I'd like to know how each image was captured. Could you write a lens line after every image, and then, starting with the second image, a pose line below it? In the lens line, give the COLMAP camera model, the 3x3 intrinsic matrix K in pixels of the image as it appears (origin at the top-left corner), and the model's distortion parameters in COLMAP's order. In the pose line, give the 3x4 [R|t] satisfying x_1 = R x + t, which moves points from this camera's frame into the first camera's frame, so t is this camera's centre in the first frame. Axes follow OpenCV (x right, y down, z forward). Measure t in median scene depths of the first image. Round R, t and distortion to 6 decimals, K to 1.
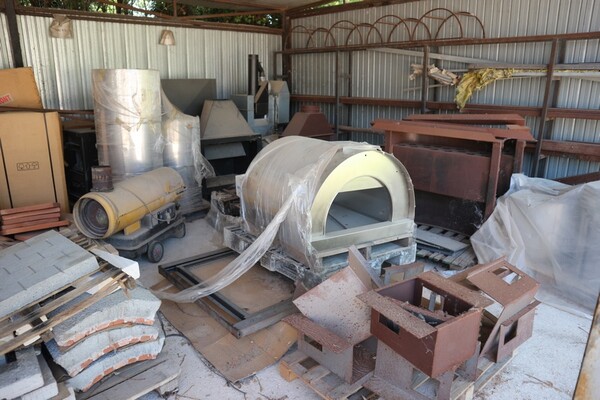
lens RADIAL K [[429.6, 0, 300.0], [0, 429.6, 200.0], [0, 0, 1]] dist [-0.124556, 0.088267]
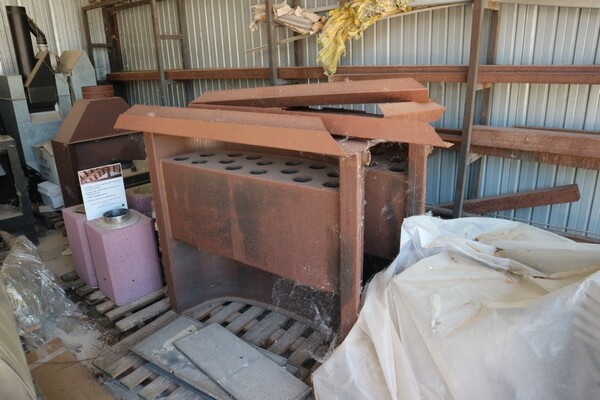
lens RADIAL K [[429.6, 0, 300.0], [0, 429.6, 200.0], [0, 0, 1]] dist [-0.124556, 0.088267]
pose [[0.991224, -0.071171, 0.111402, 0.300665], [0.065995, 0.996592, 0.049491, -0.093046], [-0.114545, -0.041705, 0.992542, 0.490971]]
